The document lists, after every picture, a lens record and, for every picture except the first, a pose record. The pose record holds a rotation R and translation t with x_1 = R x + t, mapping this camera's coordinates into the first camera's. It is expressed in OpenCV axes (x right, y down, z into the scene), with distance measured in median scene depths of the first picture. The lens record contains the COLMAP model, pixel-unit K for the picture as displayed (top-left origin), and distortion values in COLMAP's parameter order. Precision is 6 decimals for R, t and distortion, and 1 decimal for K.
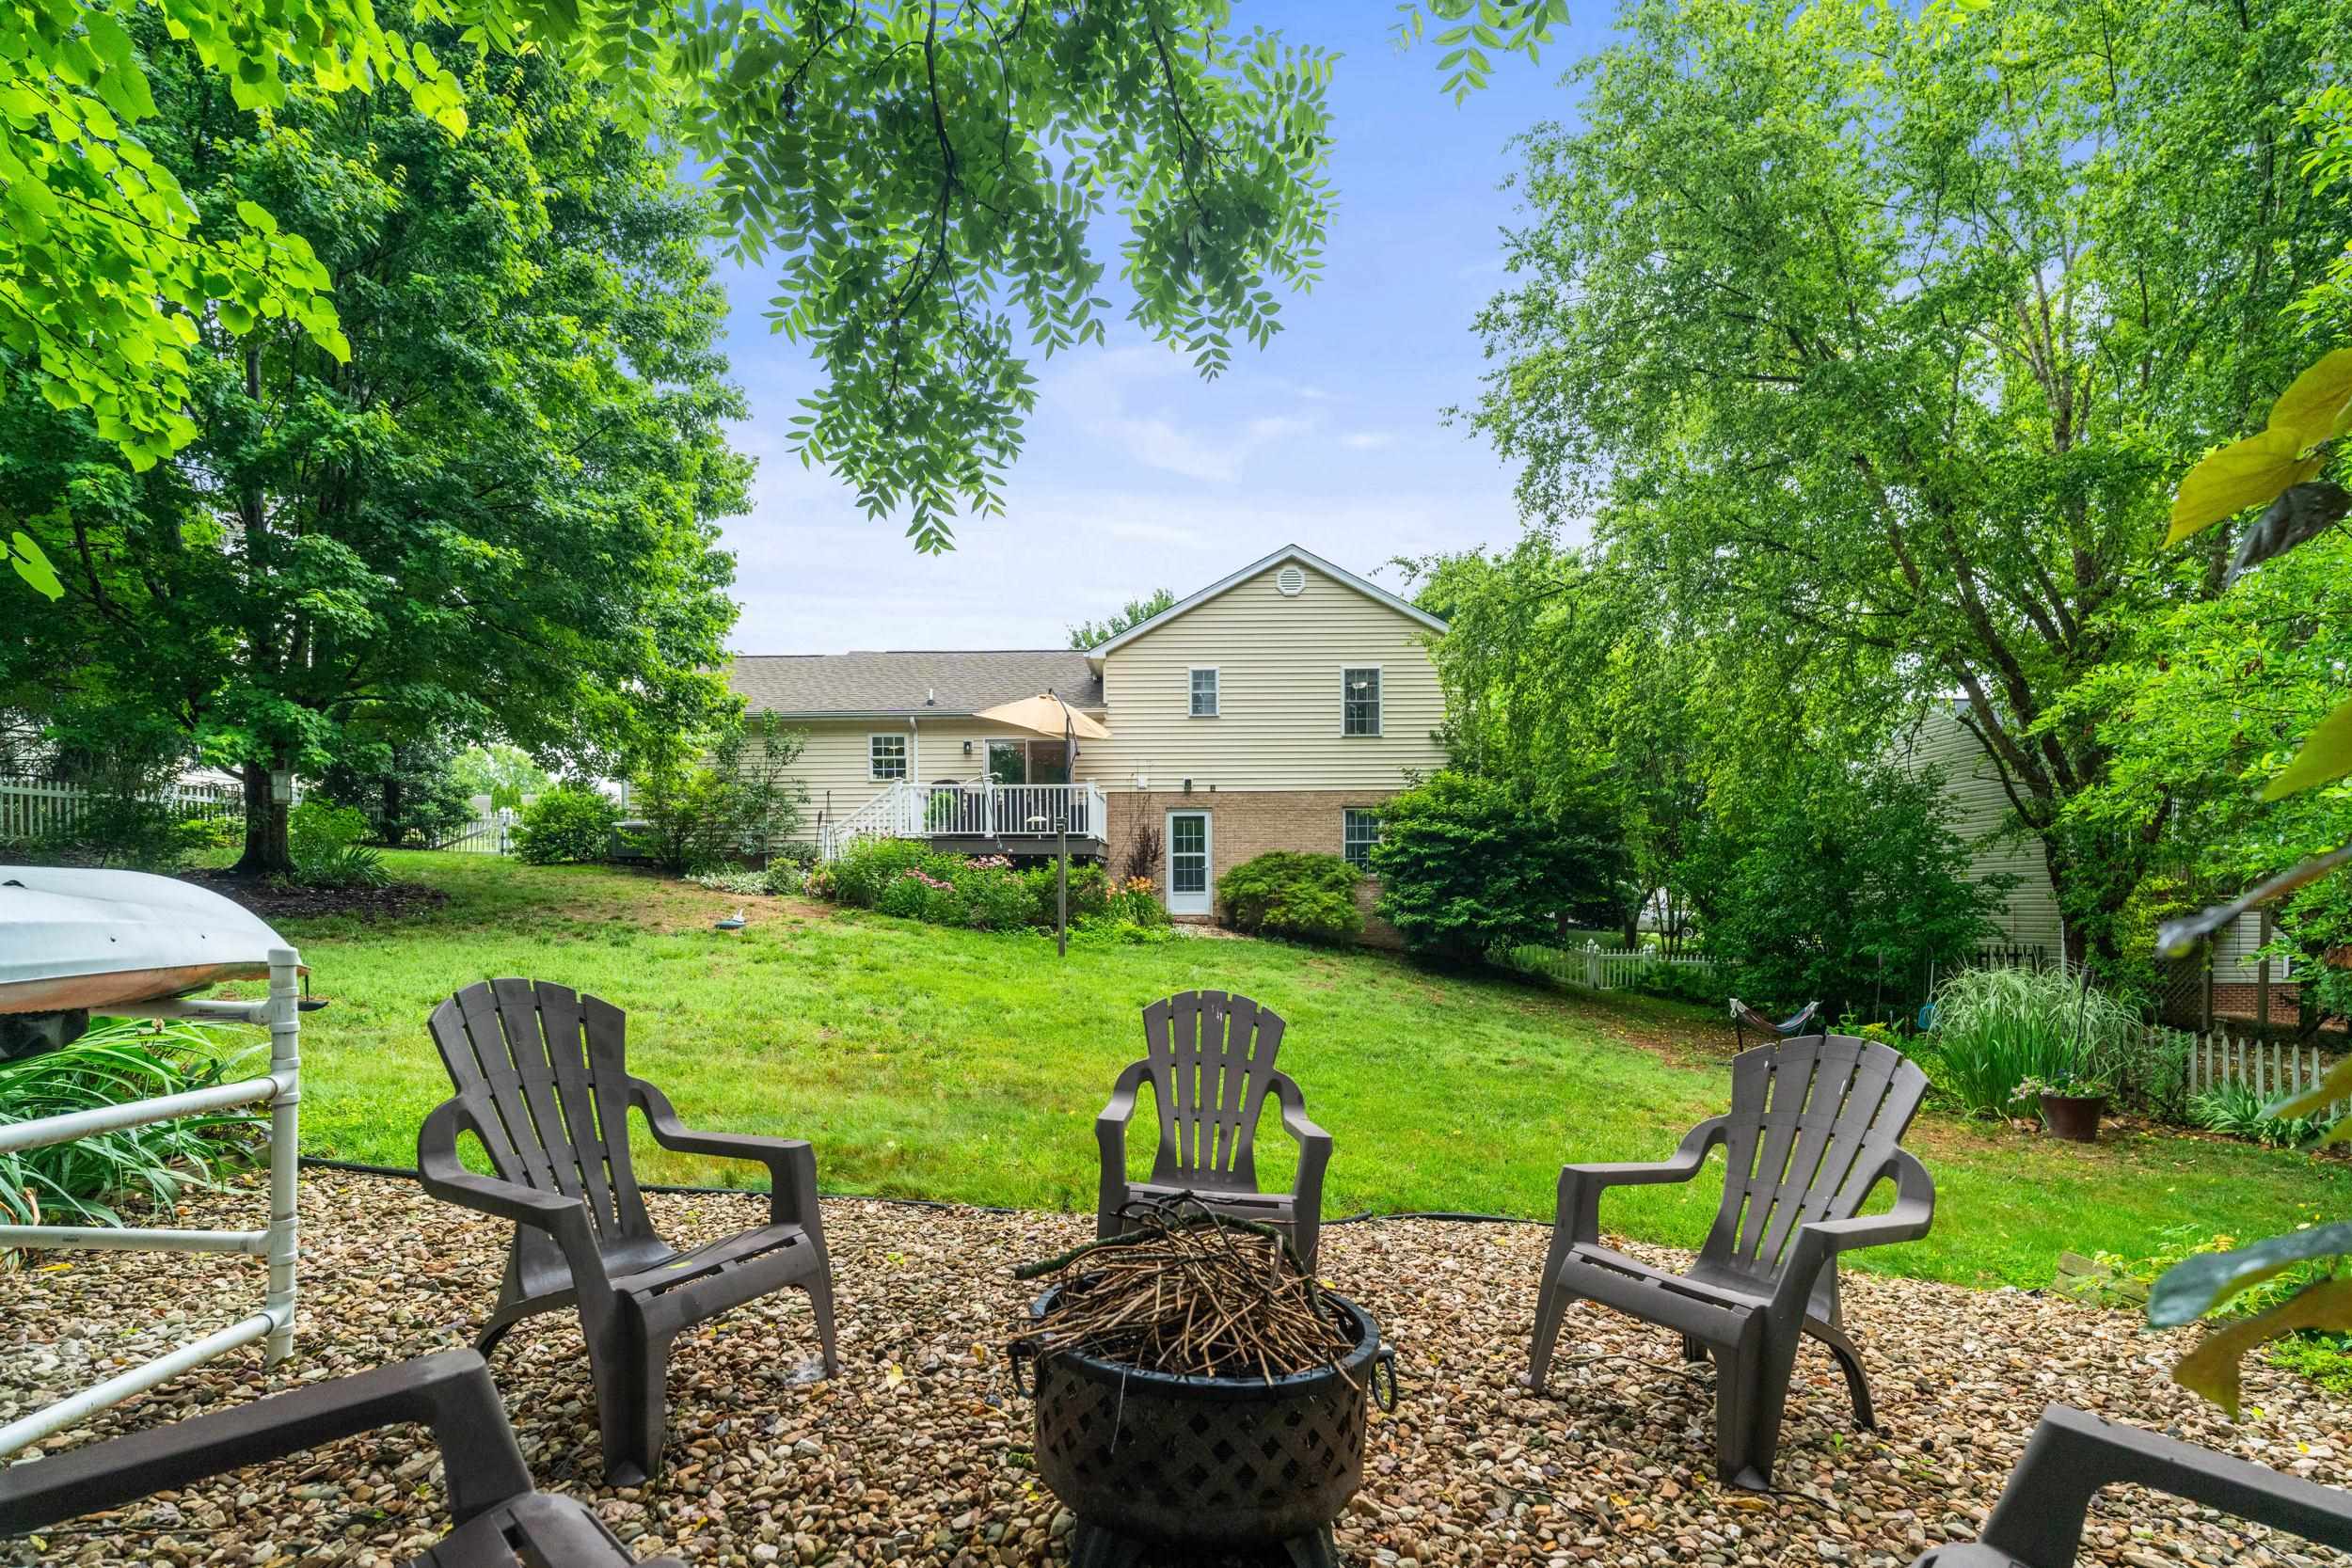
lens RADIAL K [[1038.1, 0, 1142.7], [0, 1038.1, 925.9], [0, 0, 1]] dist [-0.024080, -0.000178]
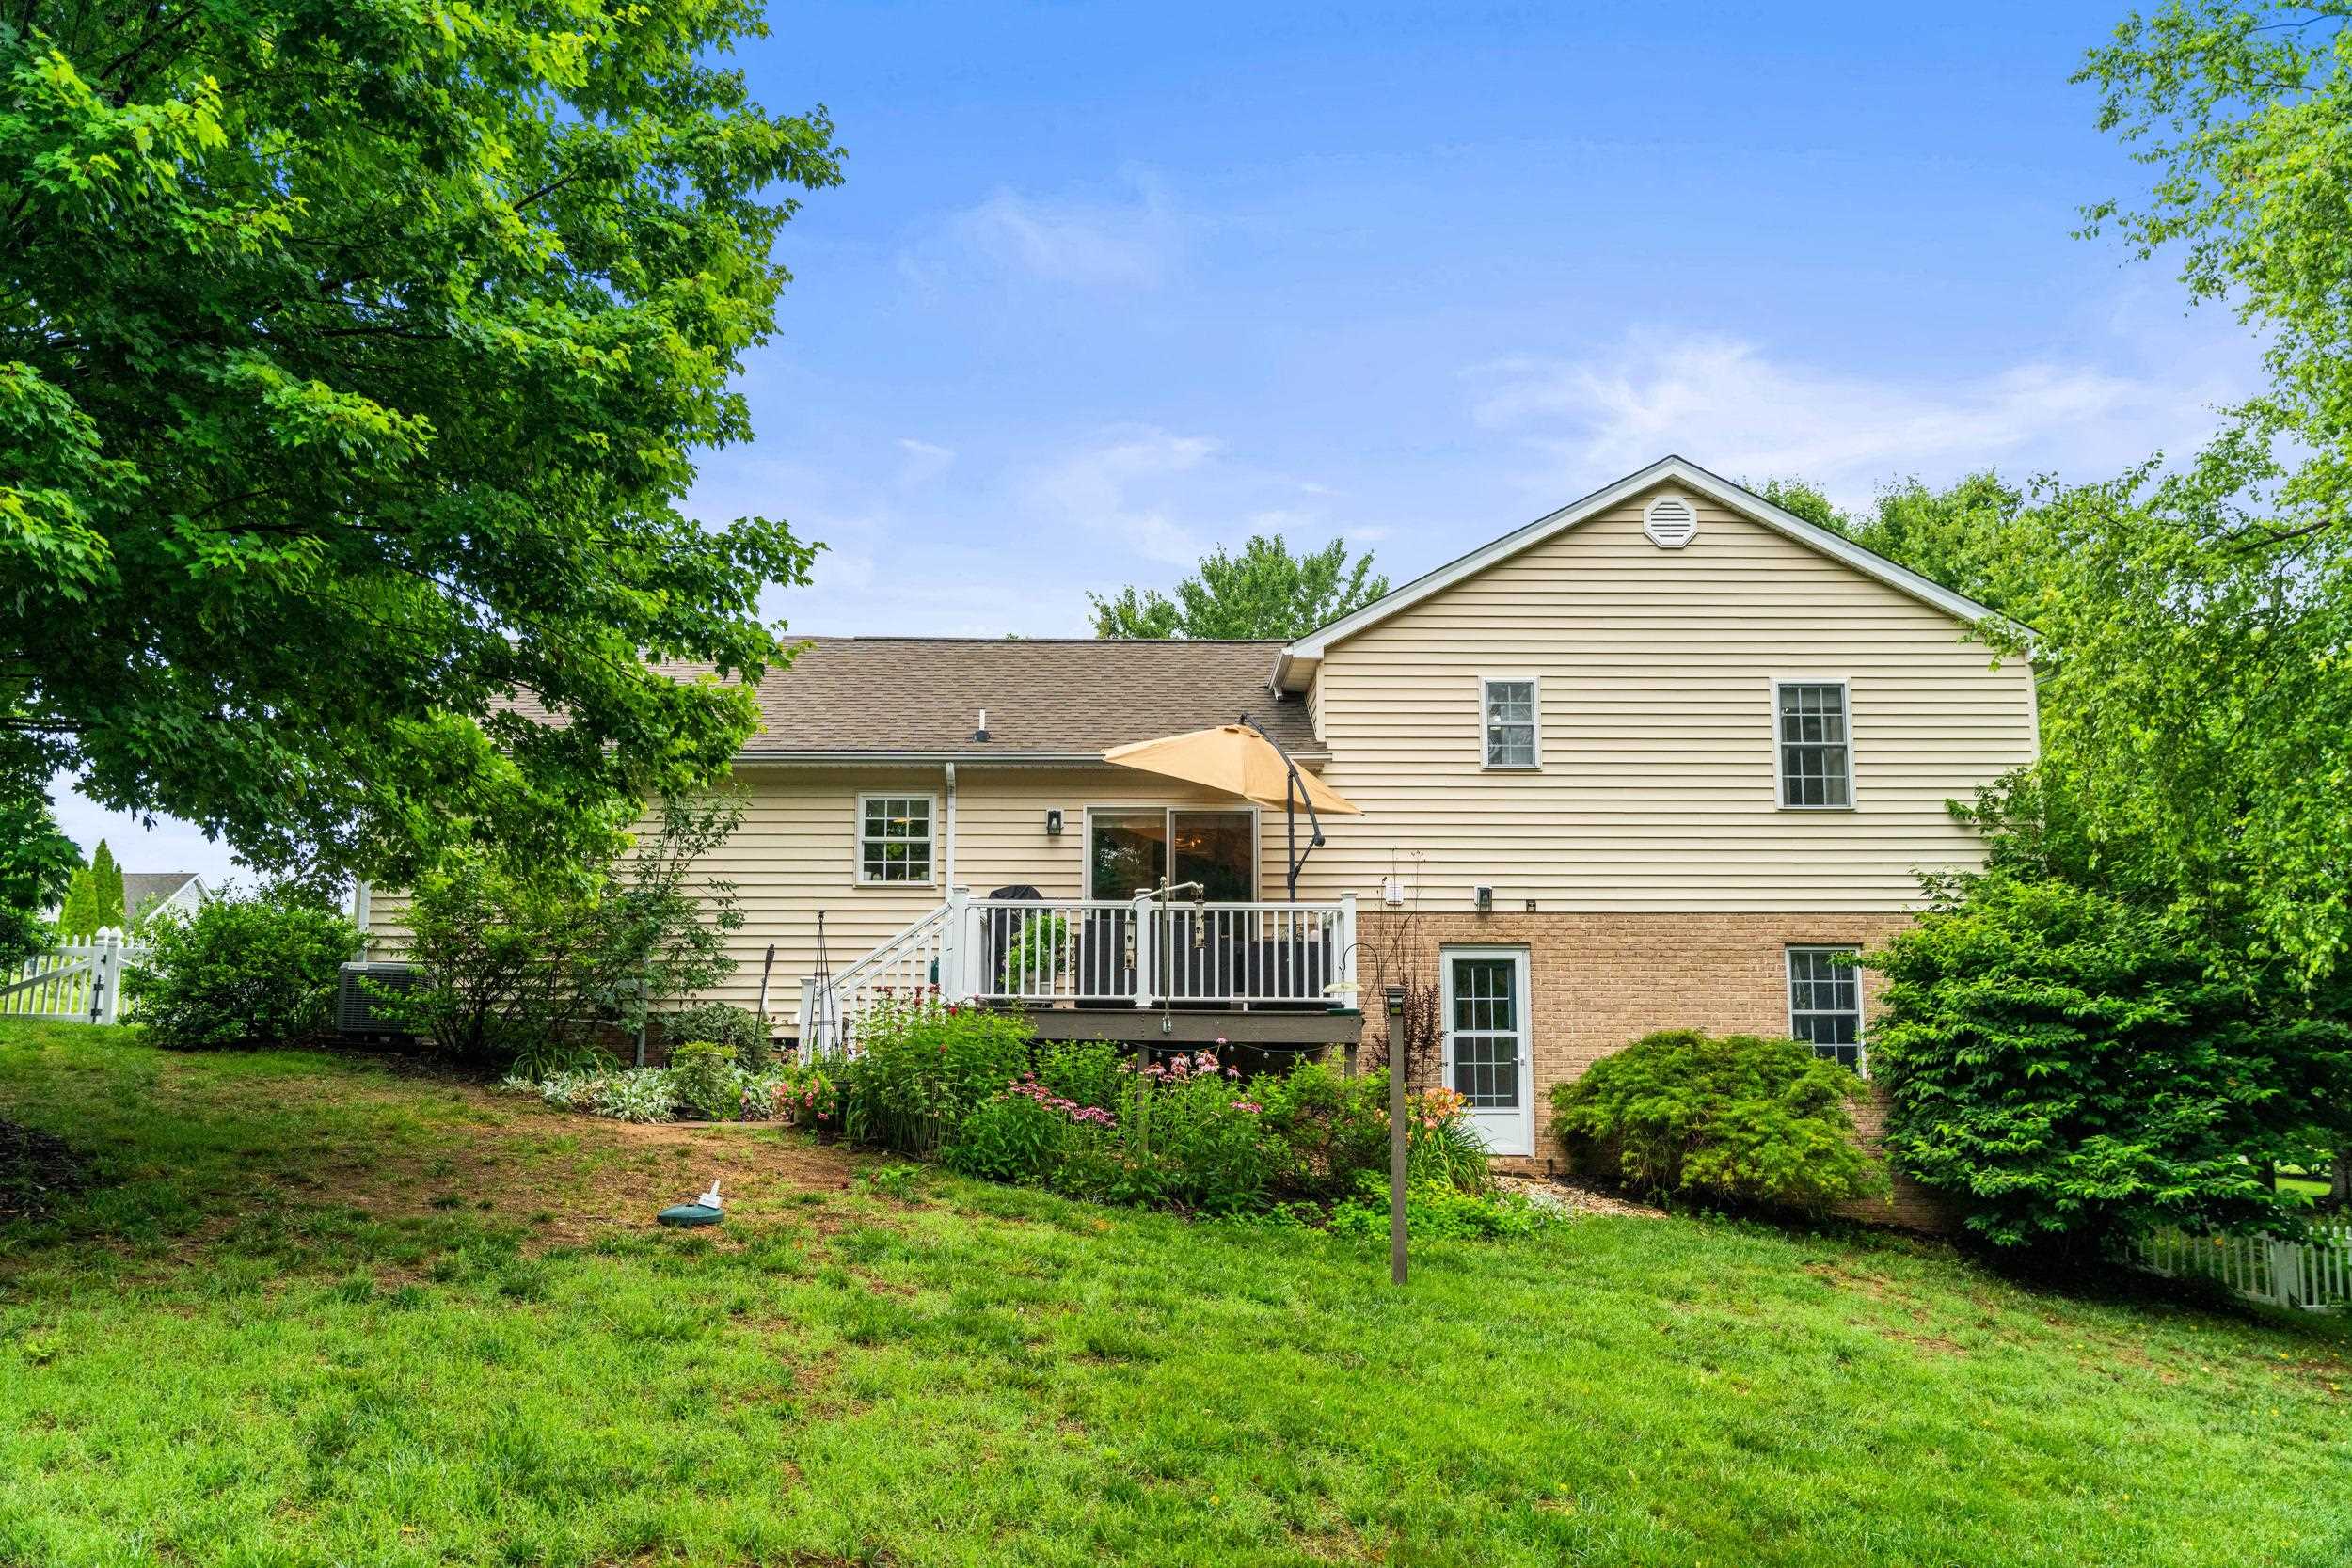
lens RADIAL K [[1813.5, 0, 1177.6], [0, 1813.5, 783.1], [0, 0, 1]] dist [0.001074, -0.014979]
pose [[0.999467, 0.010034, 0.031053, -0.147830], [-0.004345, 0.984005, -0.178086, -0.033579], [-0.032343, 0.177857, 0.983525, 0.115272]]
